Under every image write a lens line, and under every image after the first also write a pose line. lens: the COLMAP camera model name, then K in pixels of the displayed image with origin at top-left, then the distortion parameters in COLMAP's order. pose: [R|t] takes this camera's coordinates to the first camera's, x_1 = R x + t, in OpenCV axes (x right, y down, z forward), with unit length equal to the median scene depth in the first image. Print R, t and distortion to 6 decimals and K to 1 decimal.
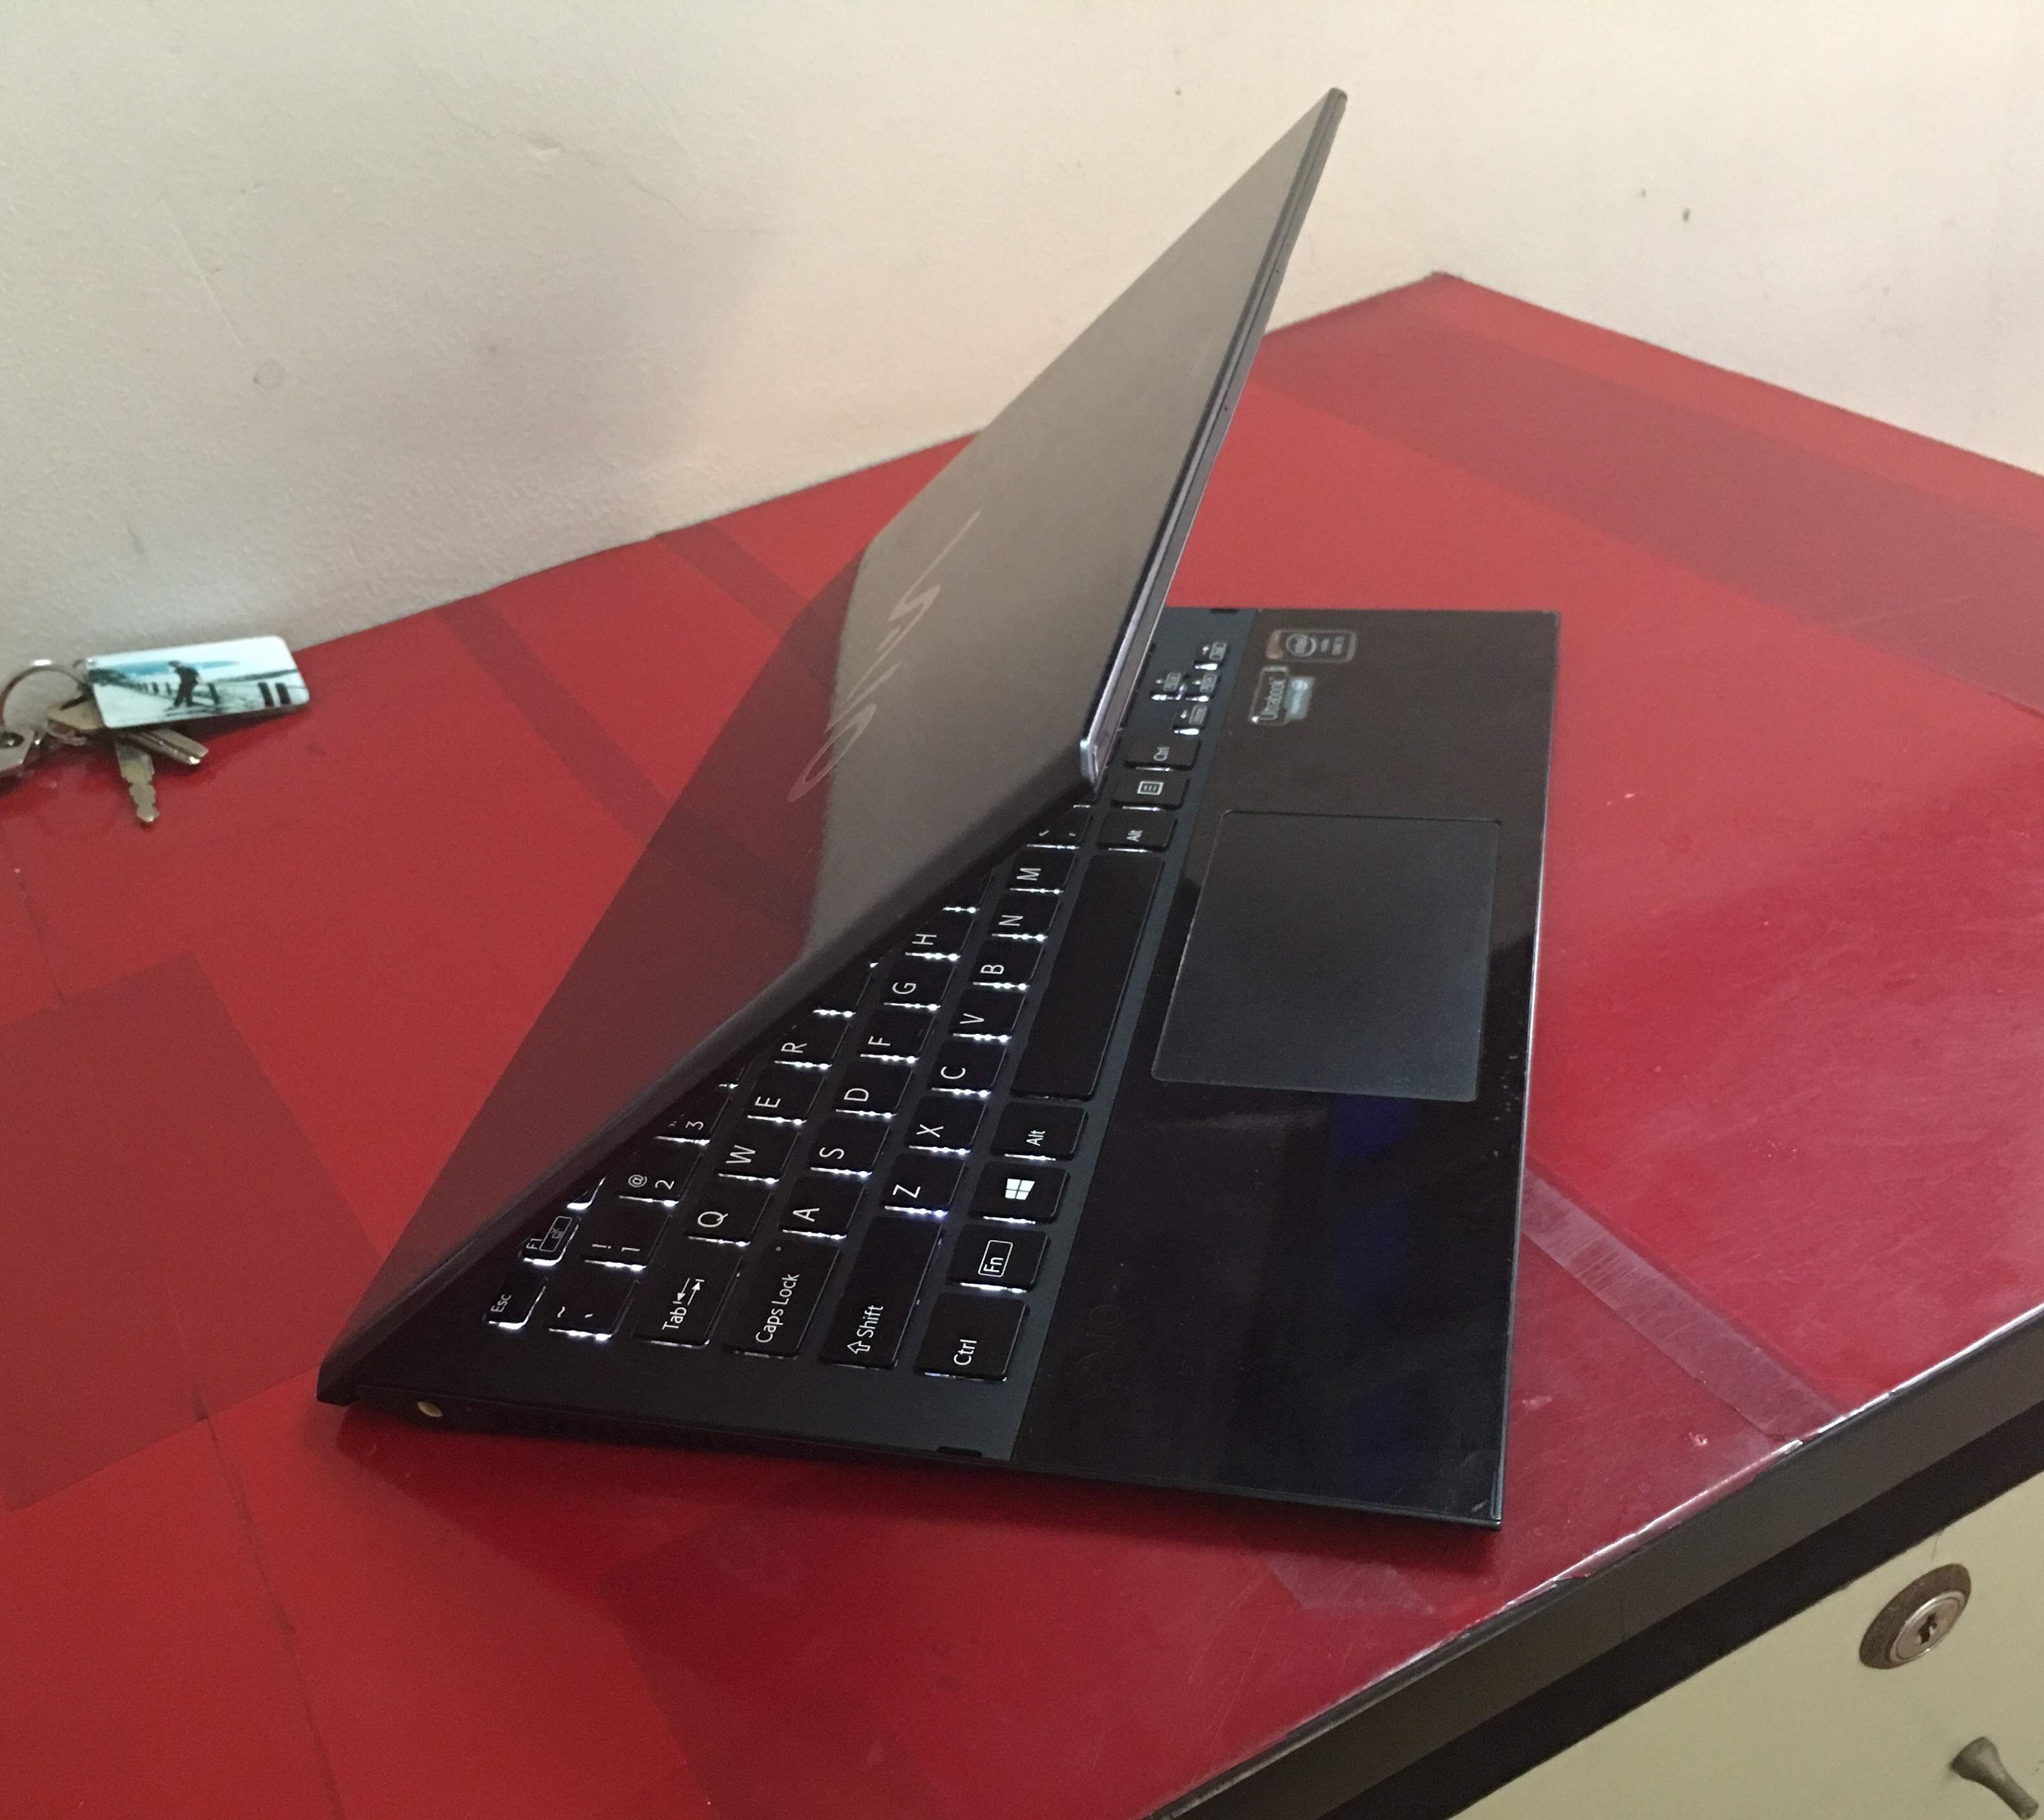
lens RADIAL K [[2121.5, 0, 896.4], [0, 2121.5, 909.7], [0, 0, 1]] dist [0.051123, -0.049998]
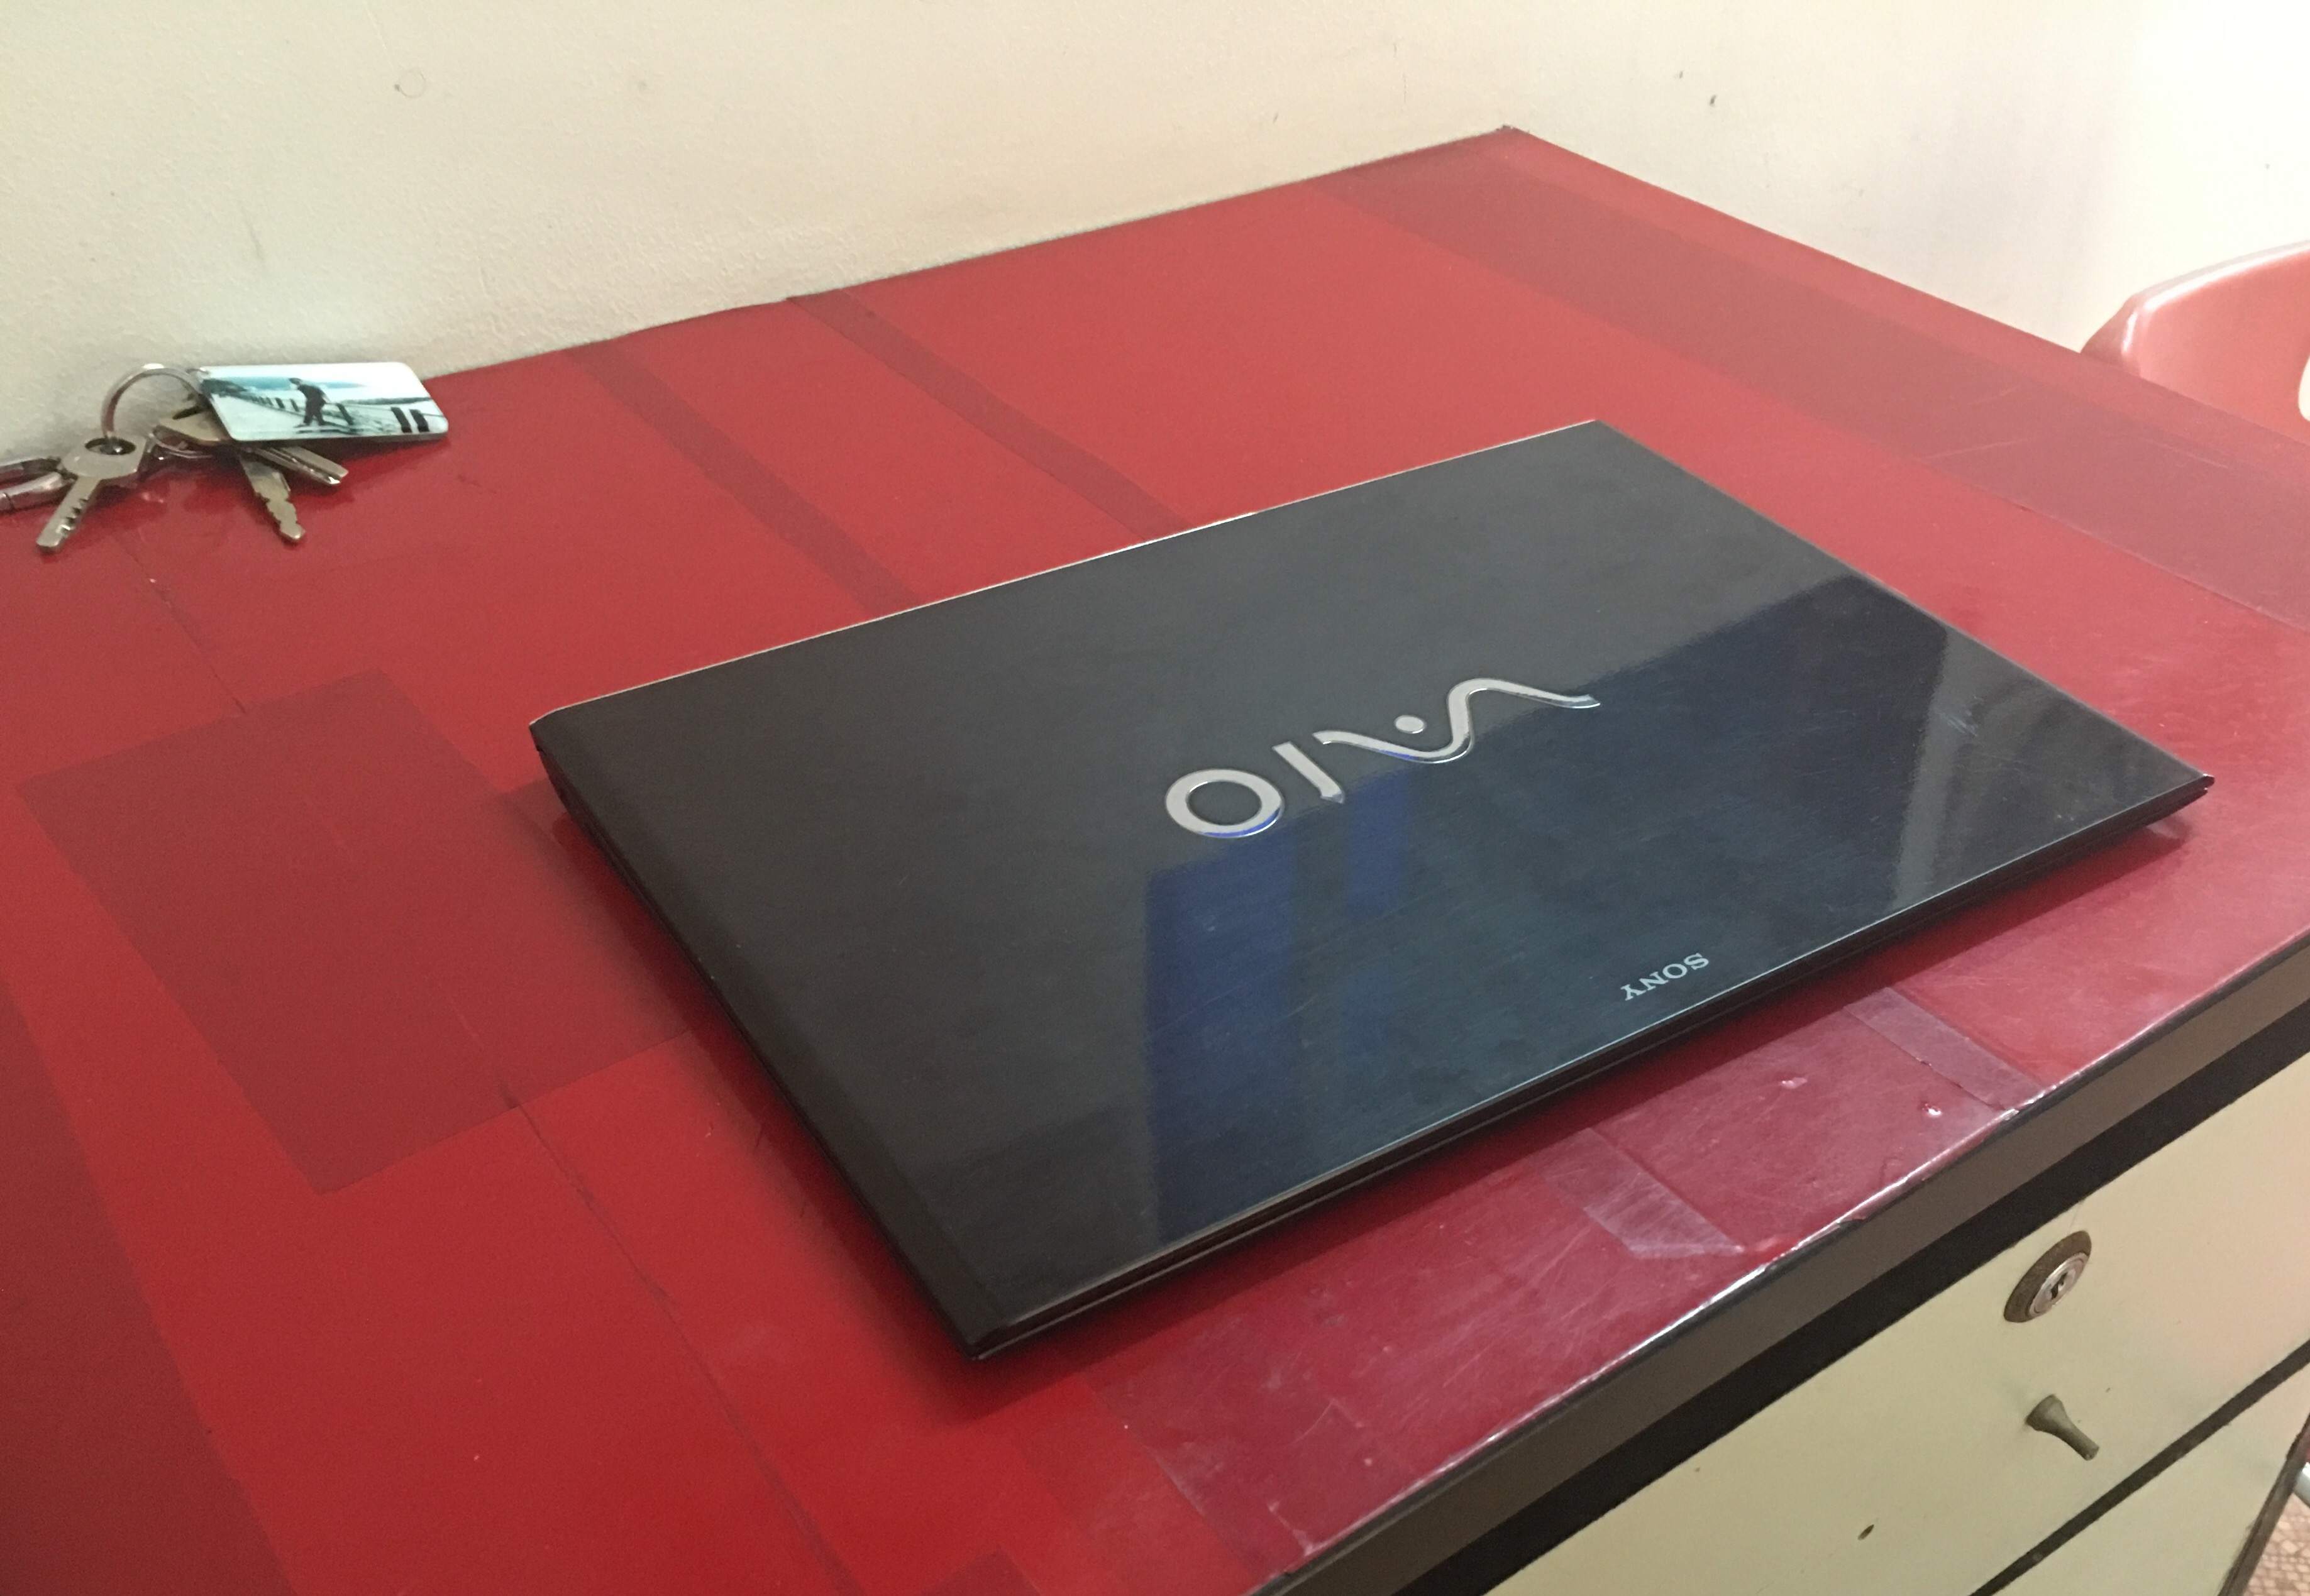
lens RADIAL K [[2104.5, 0, 1204.5], [0, 2104.5, 864.3], [0, 0, 1]] dist [0.015468, -0.006095]
pose [[0.974891, 0.030972, 0.220519, -0.148388], [-0.039327, 0.998661, 0.033597, 0.052296], [-0.219183, -0.041426, 0.974804, -0.009310]]
